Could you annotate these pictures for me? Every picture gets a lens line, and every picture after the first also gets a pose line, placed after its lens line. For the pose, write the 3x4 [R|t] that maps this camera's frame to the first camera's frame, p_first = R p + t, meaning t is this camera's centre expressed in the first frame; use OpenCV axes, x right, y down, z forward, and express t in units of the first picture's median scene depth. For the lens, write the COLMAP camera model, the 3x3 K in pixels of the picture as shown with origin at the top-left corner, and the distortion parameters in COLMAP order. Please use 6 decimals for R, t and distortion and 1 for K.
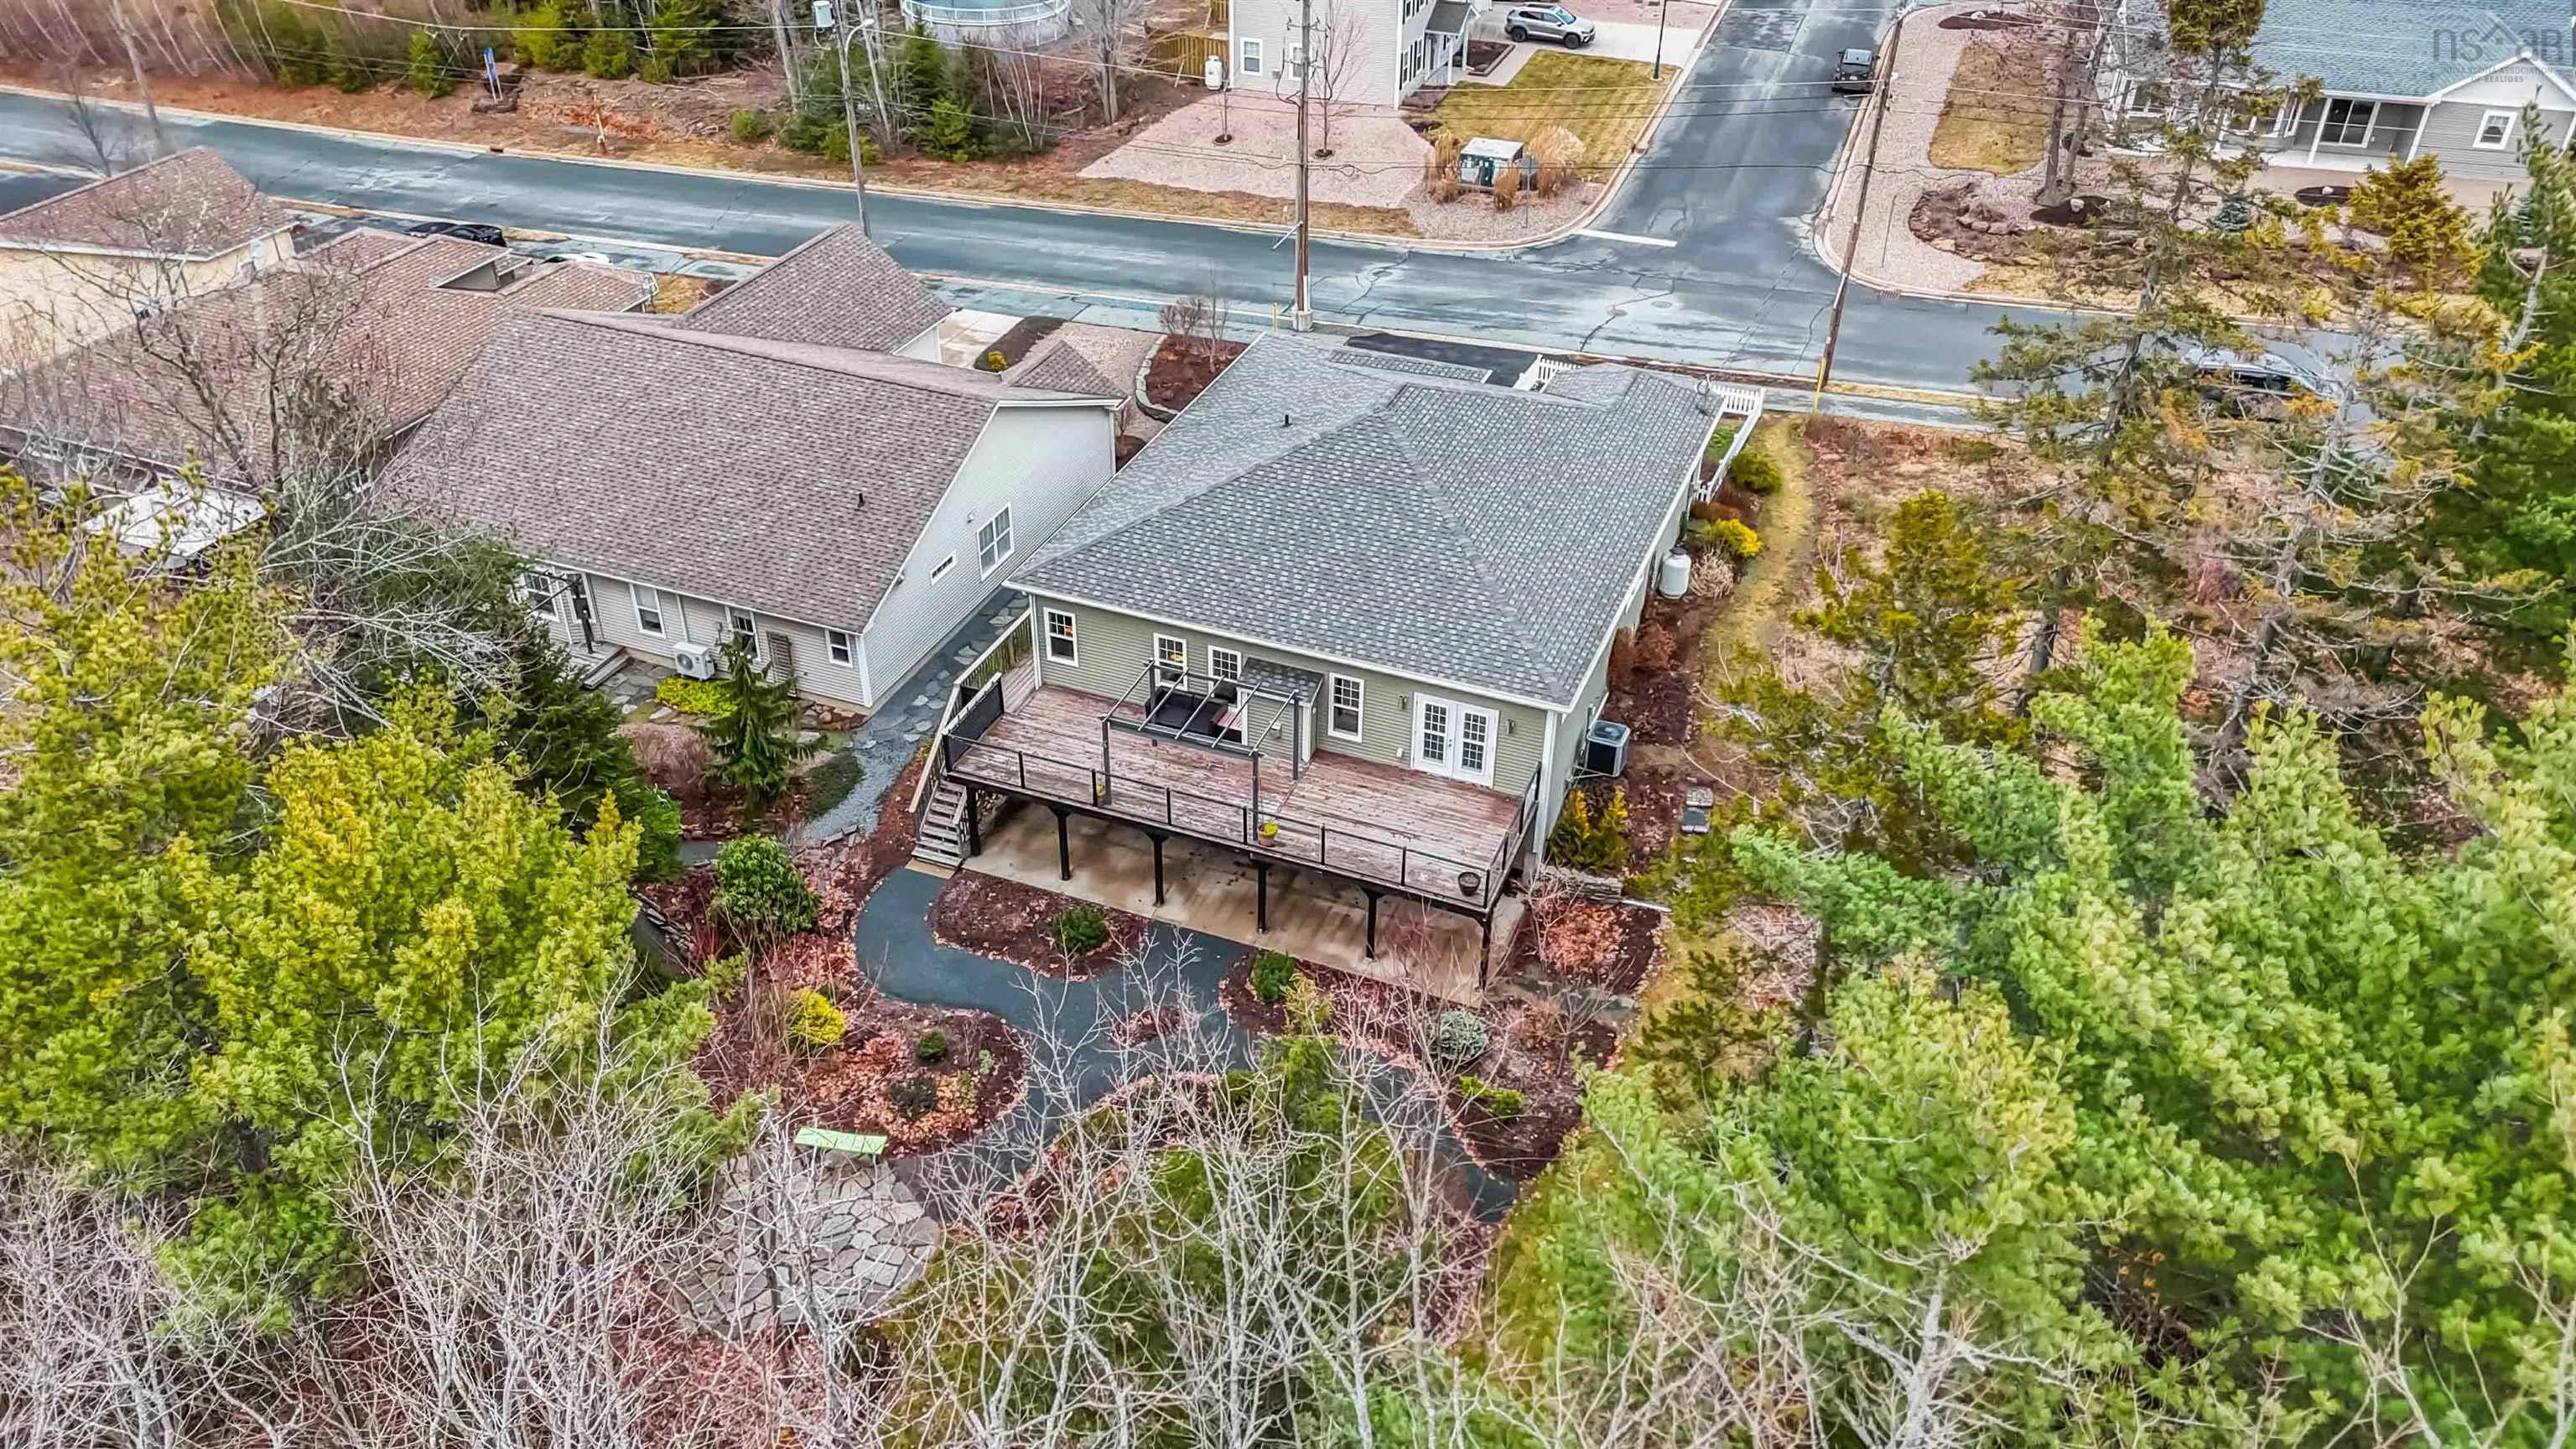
lens RADIAL K [[1799.6, 0, 1351.6], [0, 1799.6, 599.6], [0, 0, 1]] dist [0.054034, -0.026791]
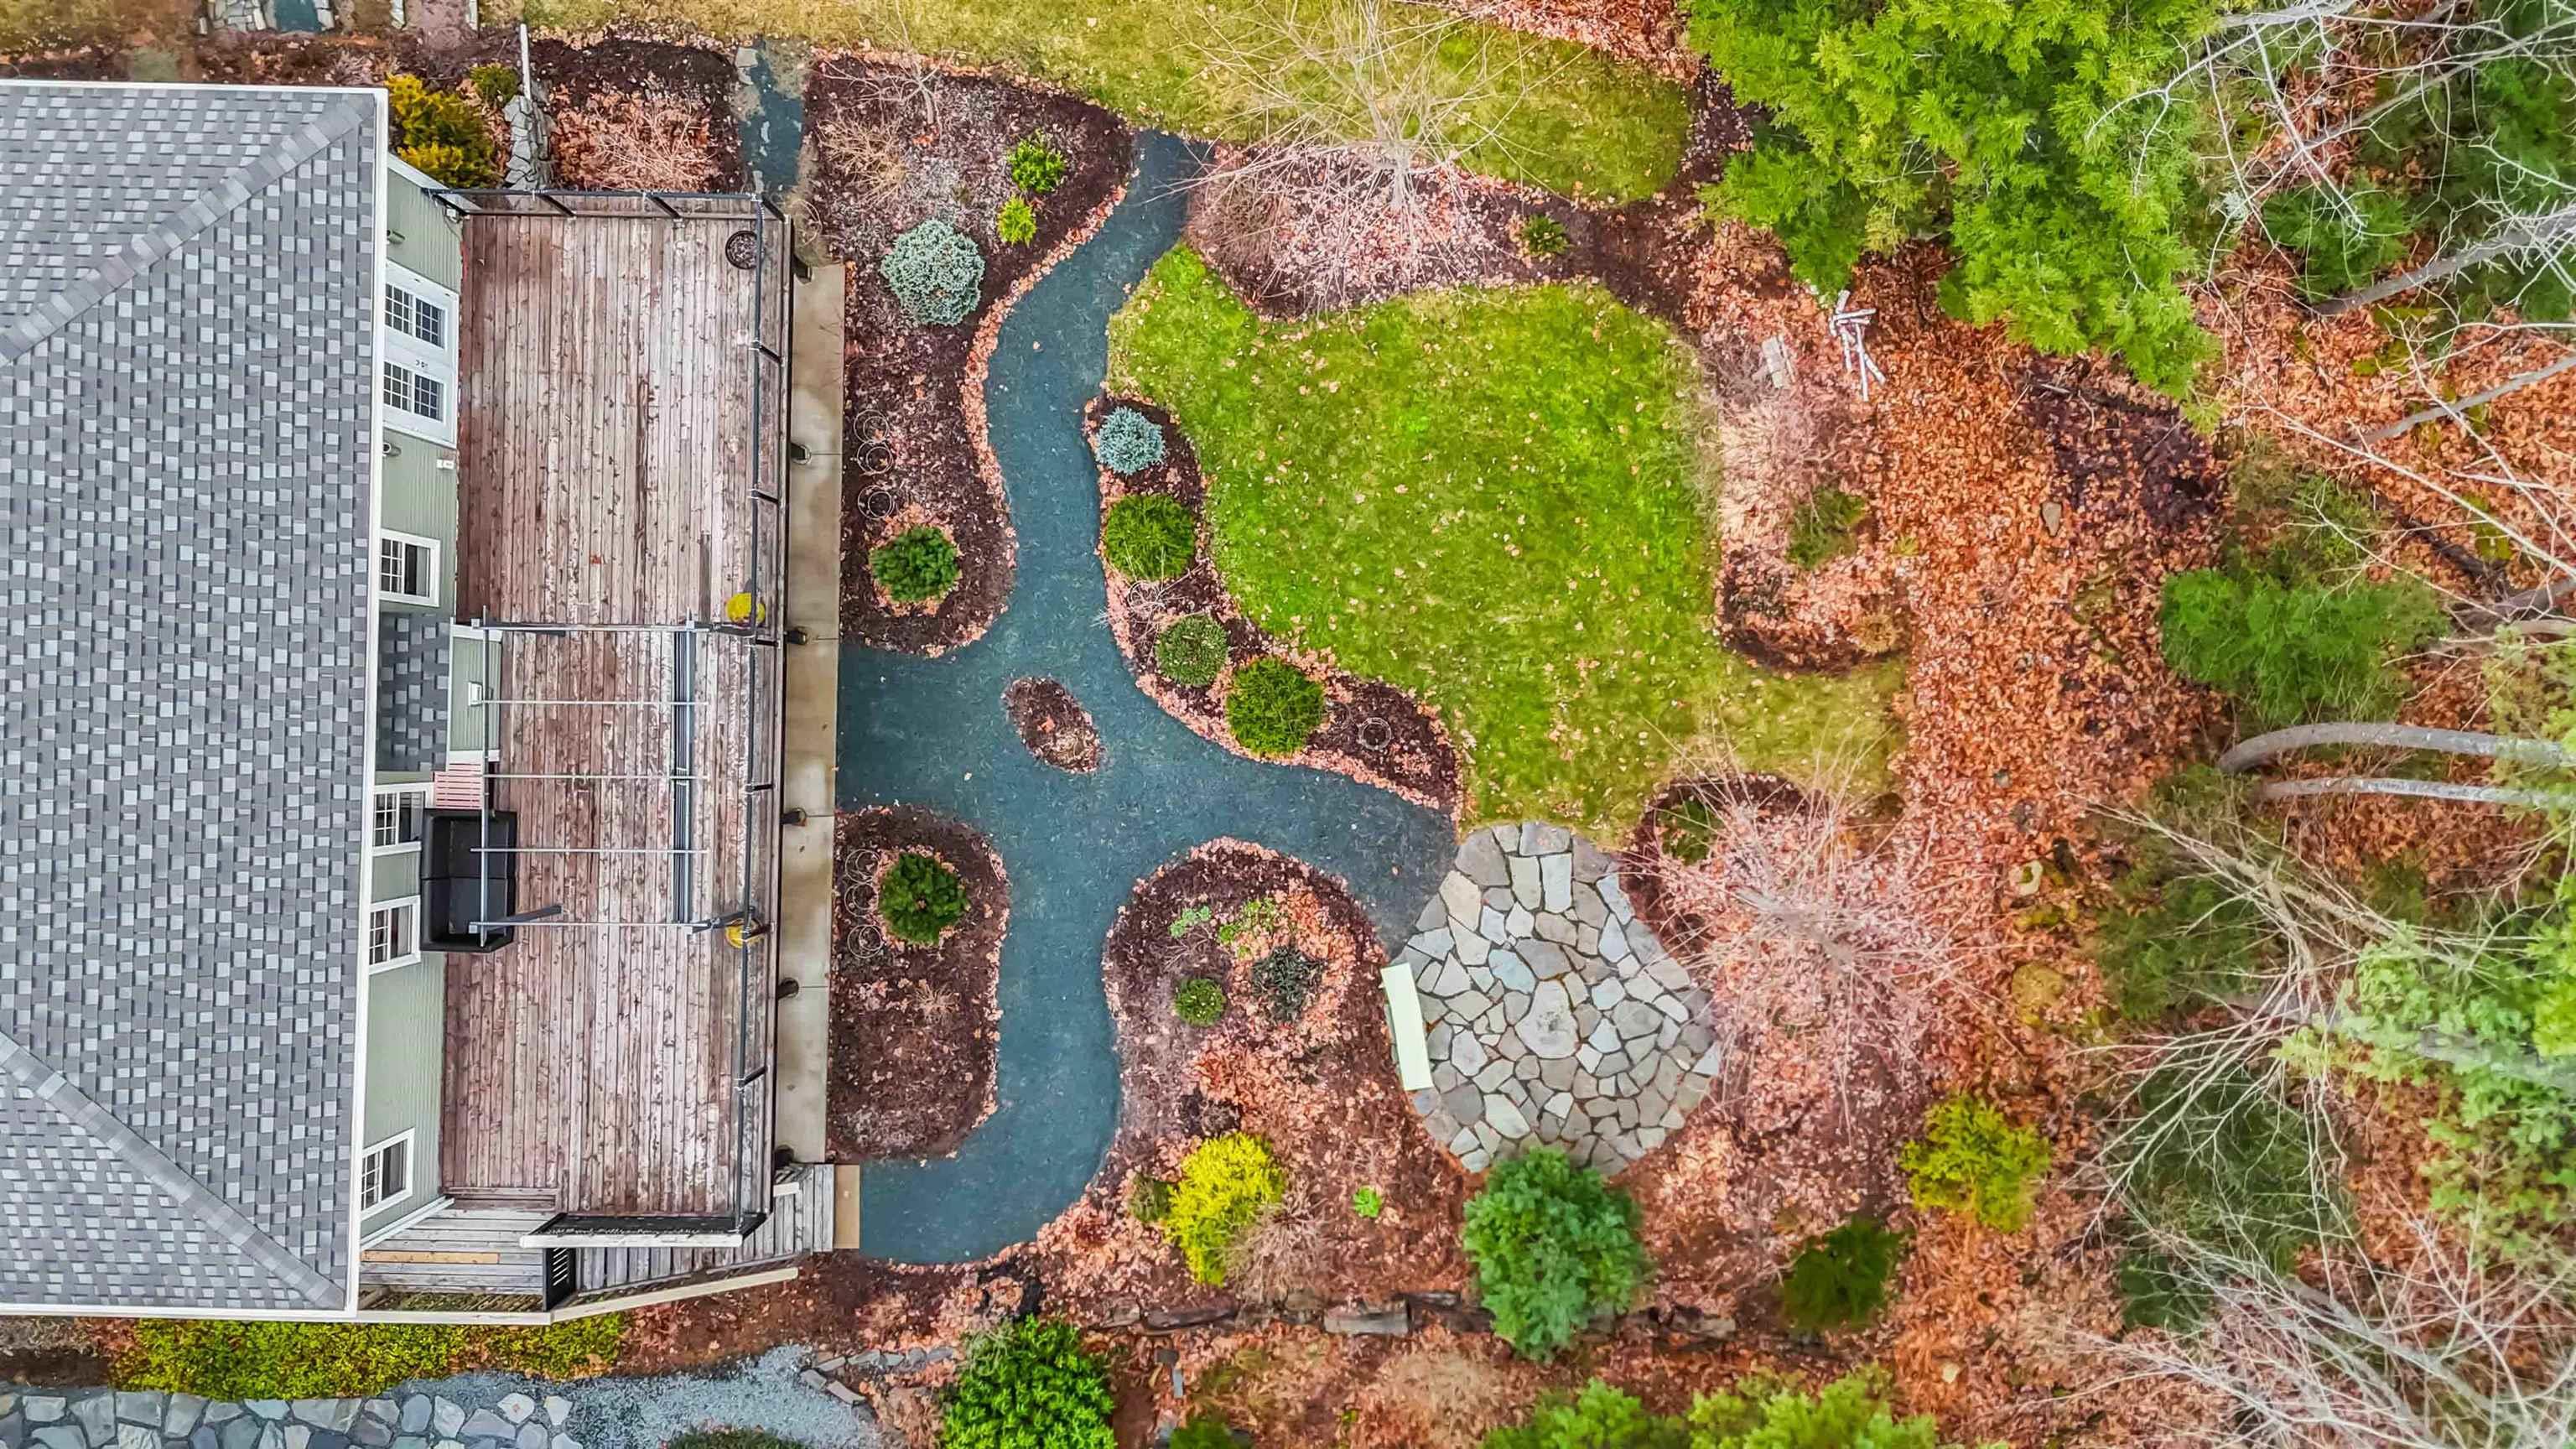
lens RADIAL K [[1878.9, 0, 1288.0], [0, 1878.9, 724.5], [0, 0, 1]] dist [0.072054, -0.074194]
pose [[-0.316580, -0.948426, -0.016316, -0.121036], [0.513783, -0.185906, 0.837536, -0.284265], [-0.797374, 0.256764, 0.546139, 0.515579]]
